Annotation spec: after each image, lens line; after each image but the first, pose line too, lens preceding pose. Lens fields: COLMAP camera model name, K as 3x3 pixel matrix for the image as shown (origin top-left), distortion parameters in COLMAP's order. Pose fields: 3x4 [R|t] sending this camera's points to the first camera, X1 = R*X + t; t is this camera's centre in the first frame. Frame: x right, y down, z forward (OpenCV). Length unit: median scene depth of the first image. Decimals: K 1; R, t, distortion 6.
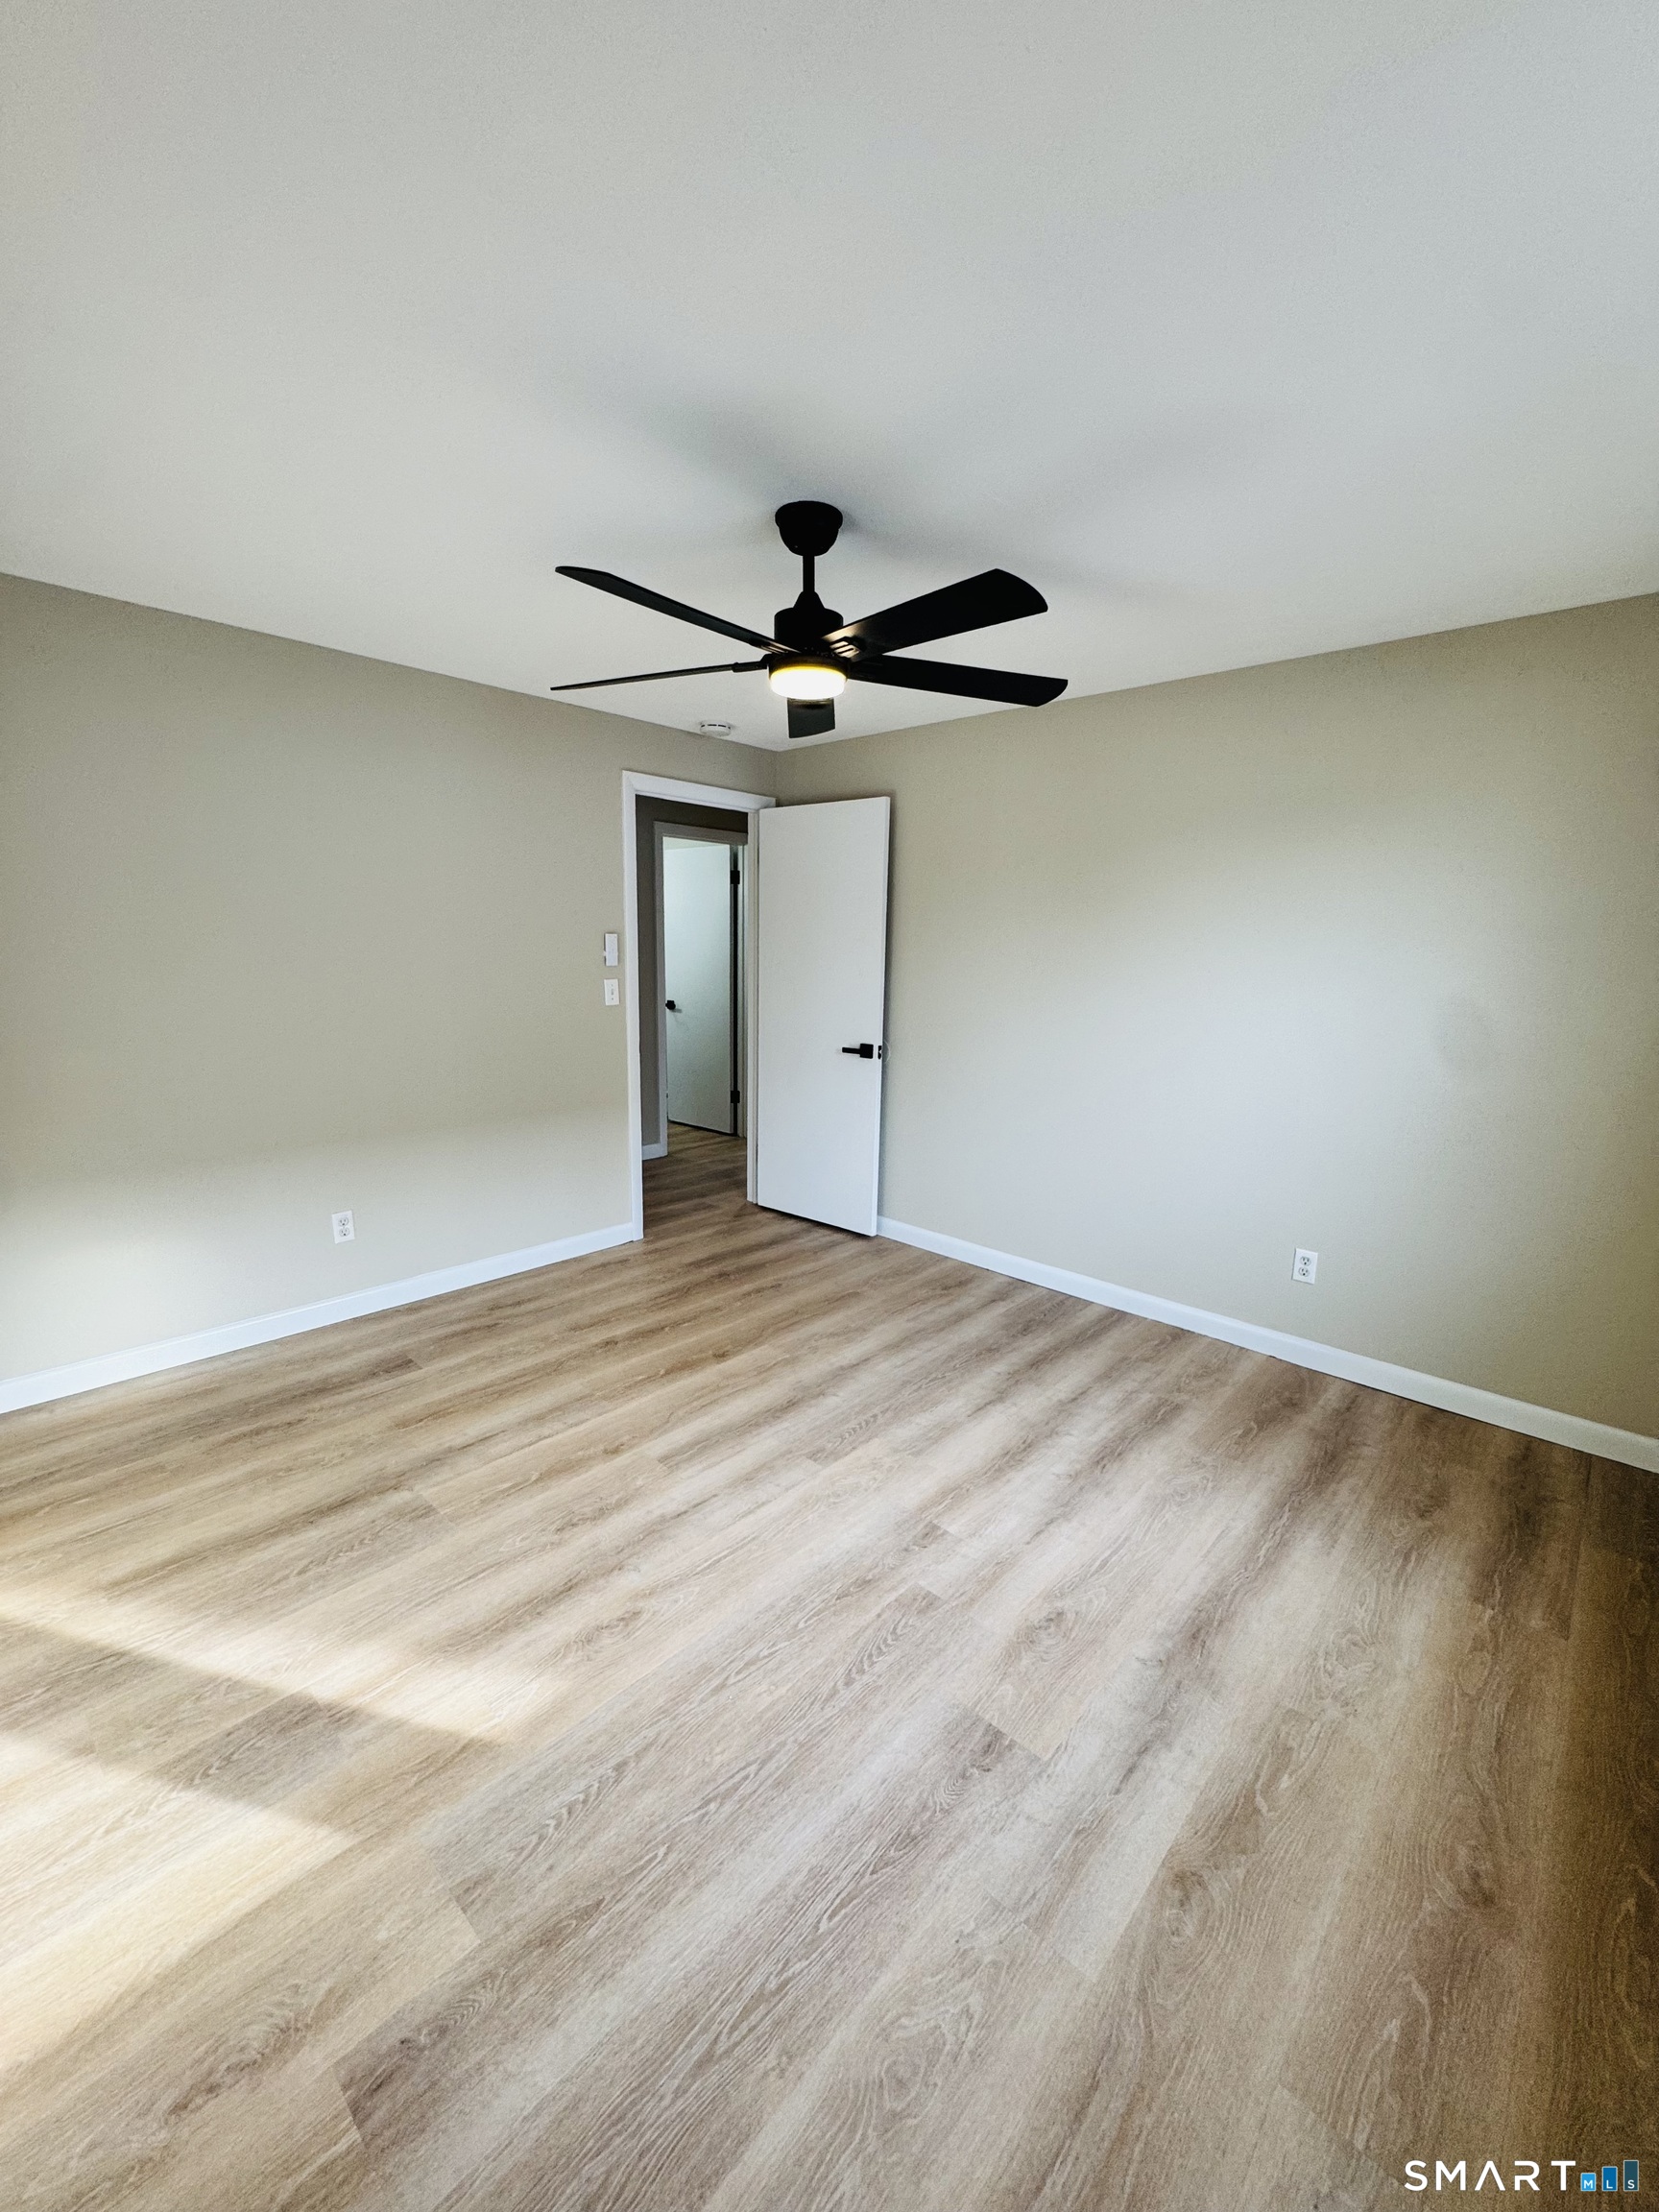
lens RADIAL K [[876.7, 0, 829.5], [0, 876.7, 1106.0], [0, 0, 1]] dist [-0.000012, 0.000100]
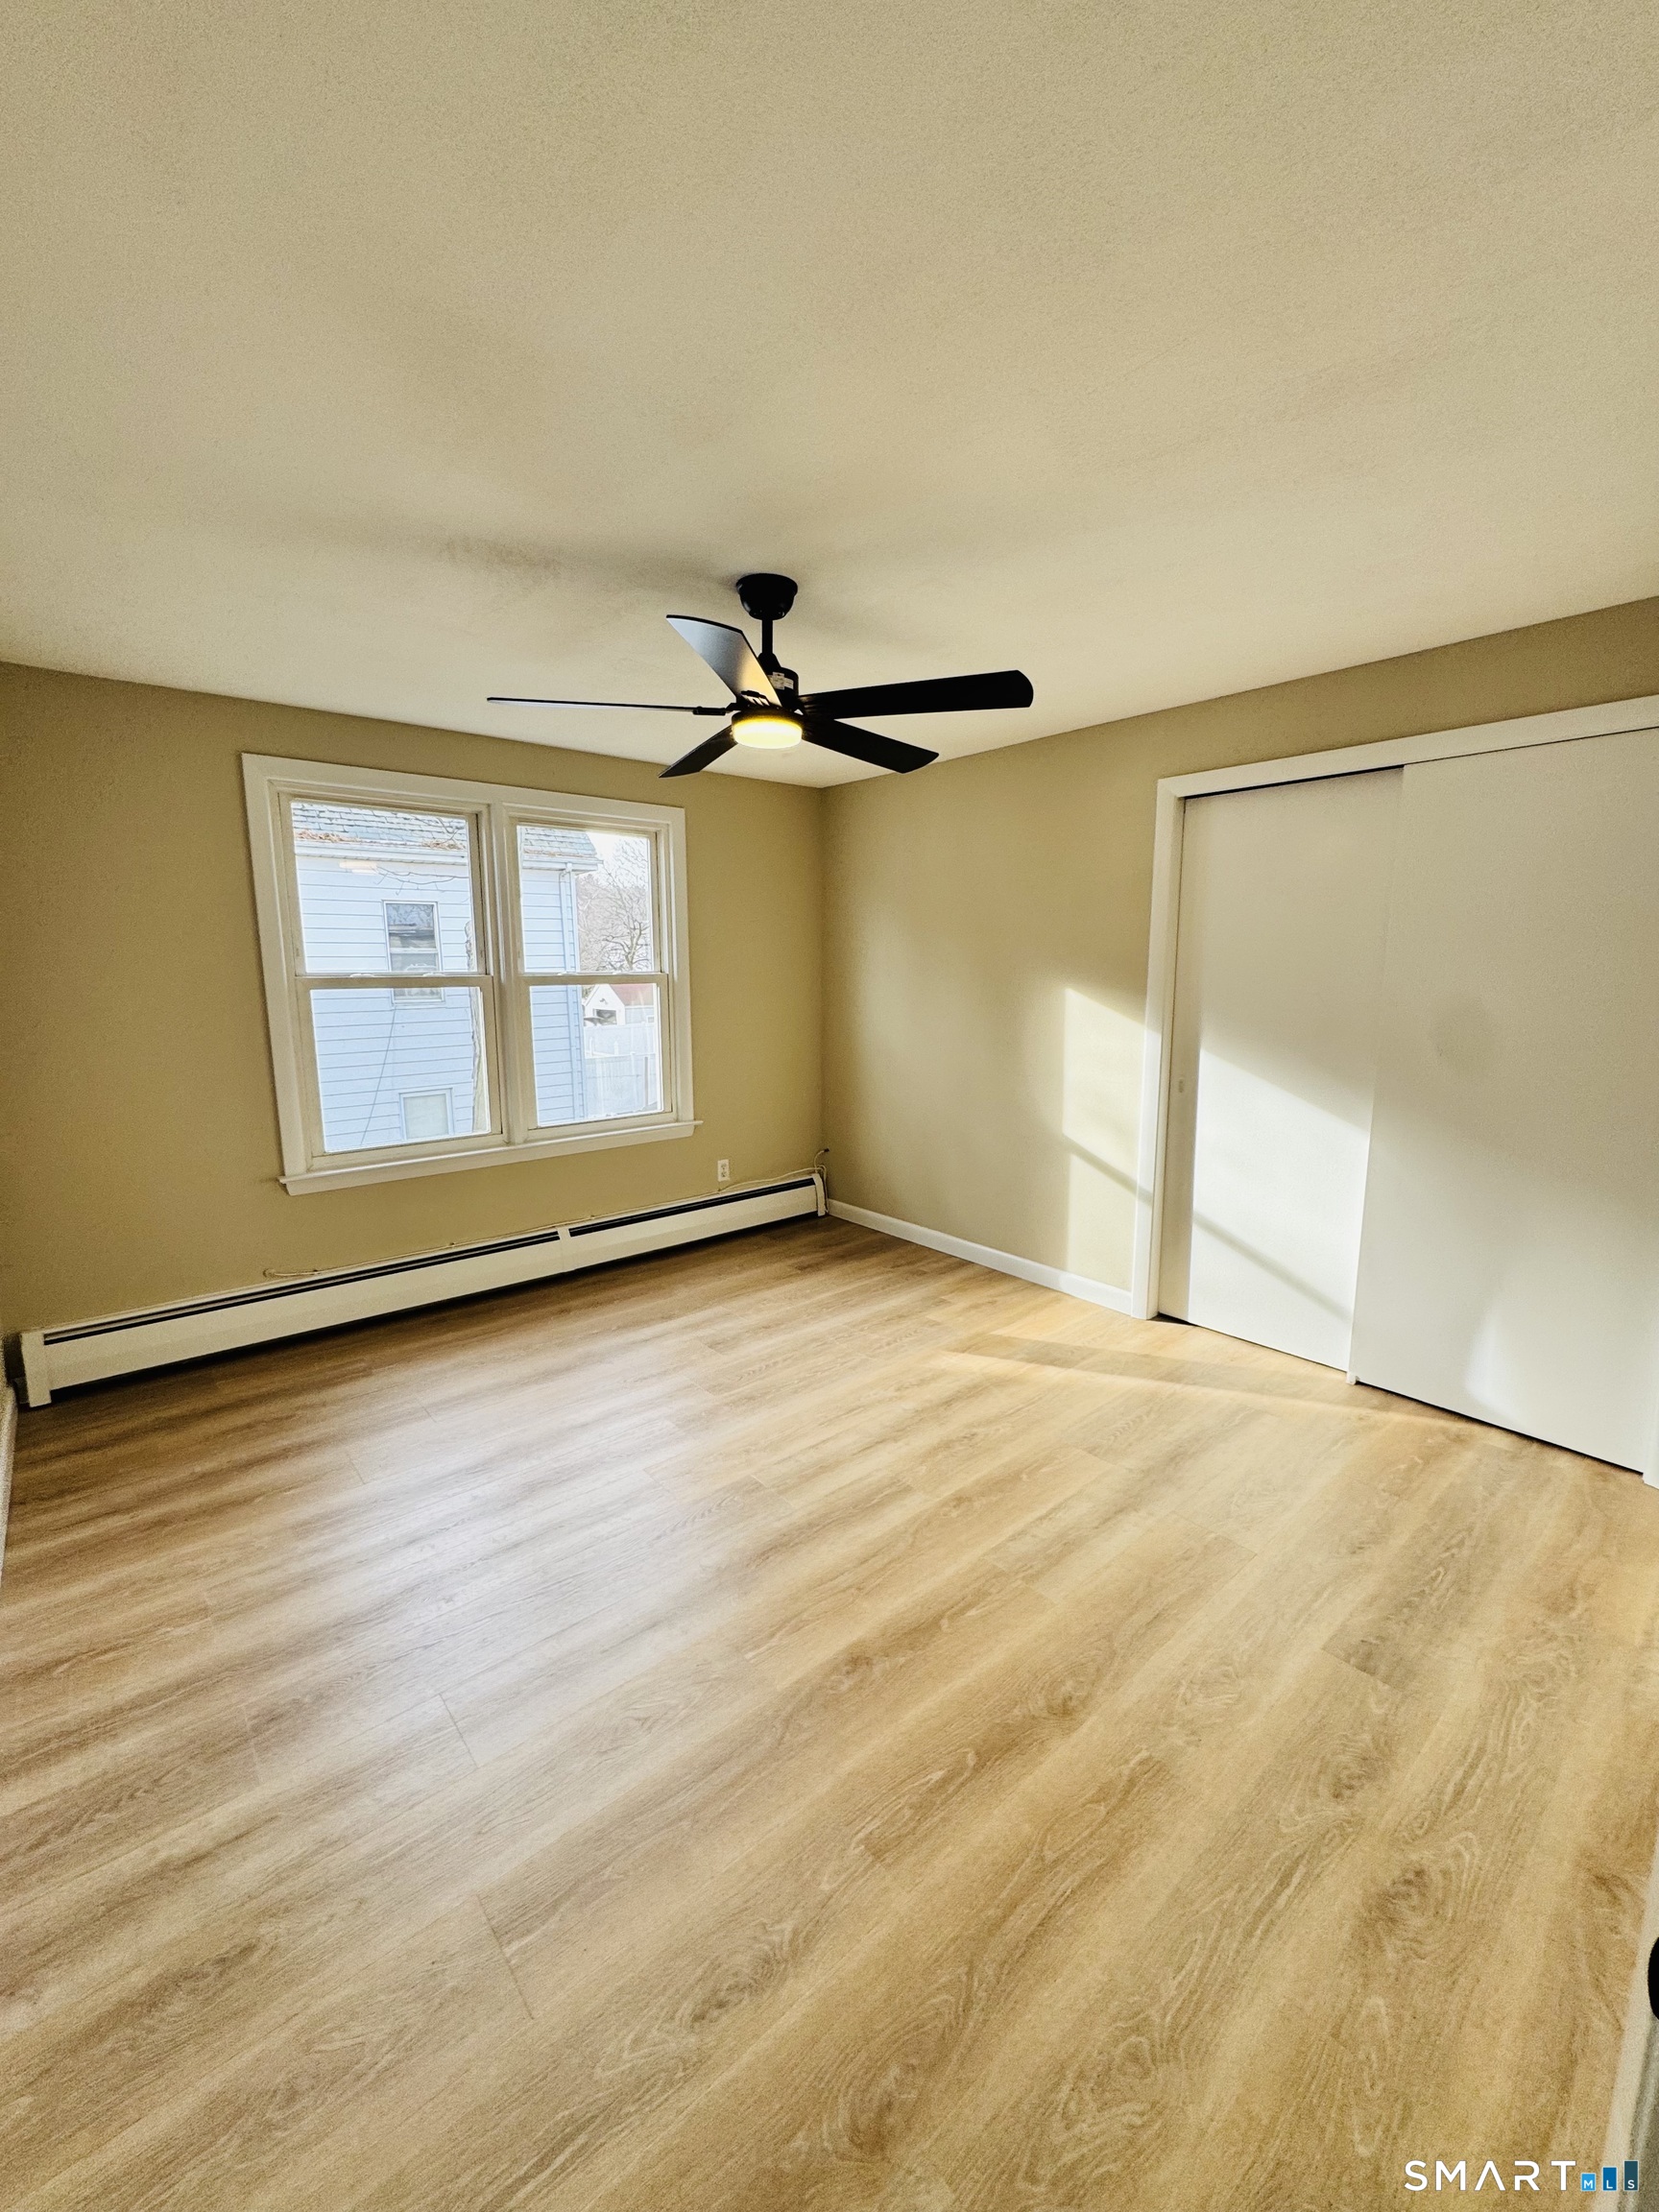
lens RADIAL K [[876.7, 0, 829.5], [0, 876.7, 1106.0], [0, 0, 1]] dist [-0.000012, 0.000100]
pose [[-0.993211, -0.035611, 0.110739, -0.214121], [0.004821, 0.938568, 0.345060, -0.380626], [-0.116224, 0.343251, -0.932025, 1.949431]]
